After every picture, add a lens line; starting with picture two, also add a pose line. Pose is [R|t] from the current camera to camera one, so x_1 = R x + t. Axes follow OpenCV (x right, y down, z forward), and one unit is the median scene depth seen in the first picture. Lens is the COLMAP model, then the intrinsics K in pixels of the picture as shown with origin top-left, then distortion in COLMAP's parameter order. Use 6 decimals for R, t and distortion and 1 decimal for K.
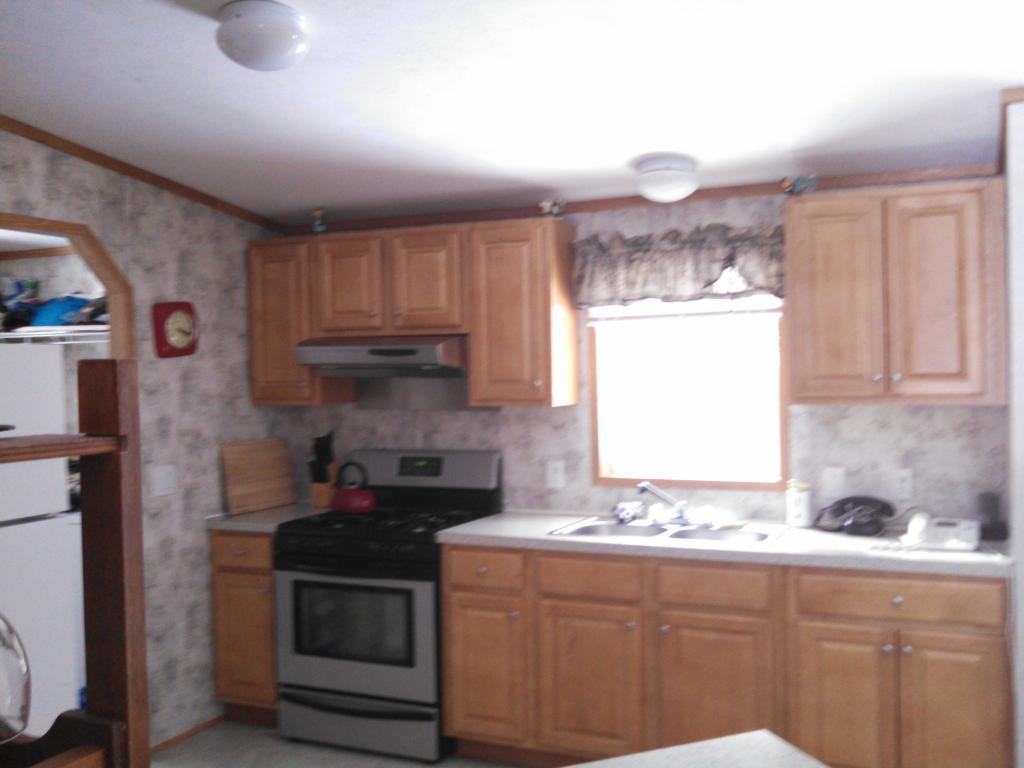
lens RADIAL K [[1025.0, 0, 512.0], [0, 1025.0, 384.0], [0, 0, 1]] dist [0.000896, -0.025920]
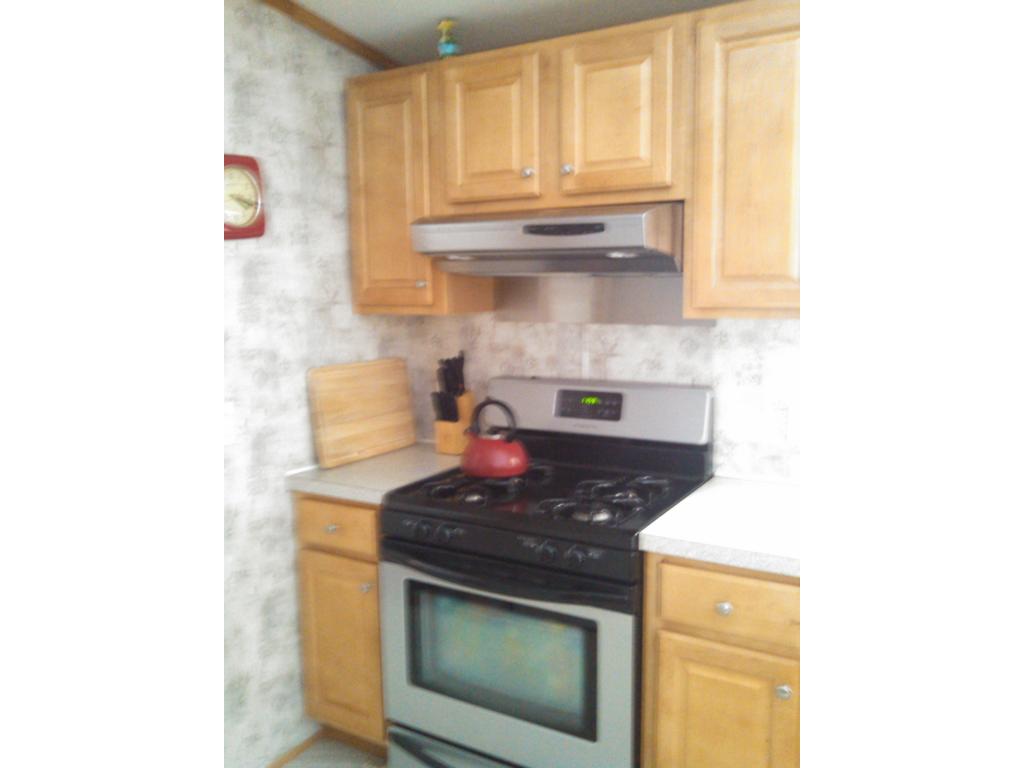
lens RADIAL K [[759.6, 0, 512.0], [0, 759.6, 384.0], [0, 0, 1]] dist [0.000627, -0.000985]
pose [[0.994124, 0.019736, -0.106436, -0.092073], [-0.008140, 0.994085, 0.108300, 0.011496], [0.107943, -0.106798, 0.988404, 0.511405]]
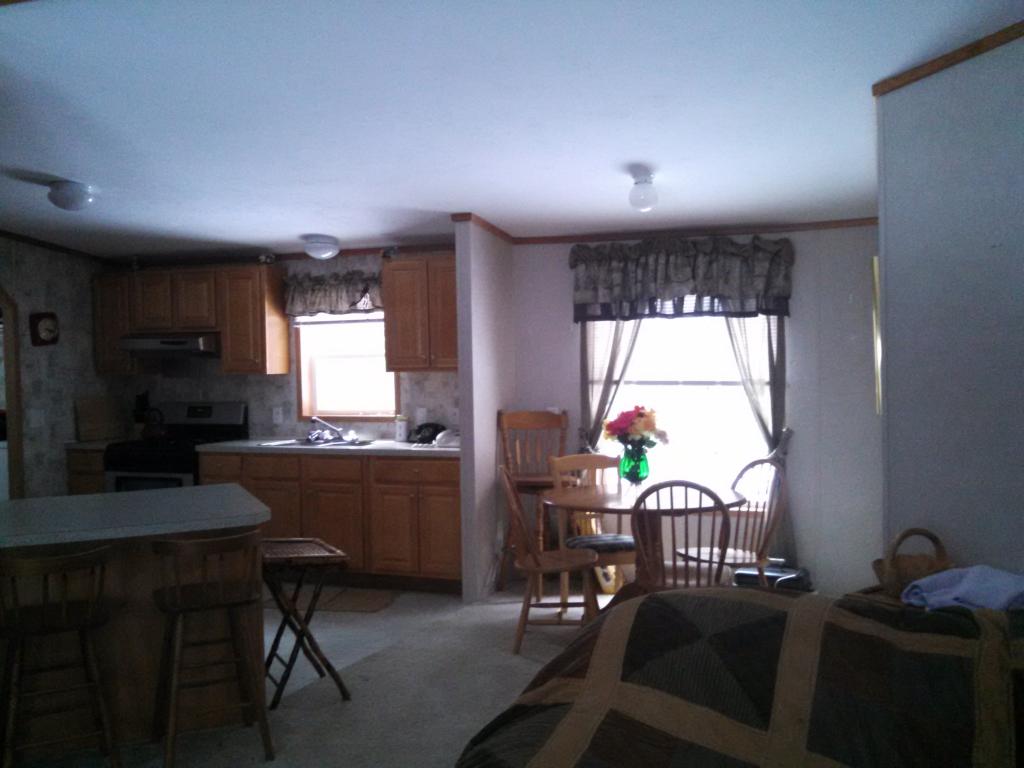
lens RADIAL K [[1025.0, 0, 512.0], [0, 1025.0, 384.0], [0, 0, 1]] dist [0.000896, -0.025920]
pose [[0.997727, -0.001384, 0.067376, 0.316228], [0.000378, 0.999888, 0.014949, 0.011875], [-0.067389, -0.014889, 0.997616, -0.712021]]
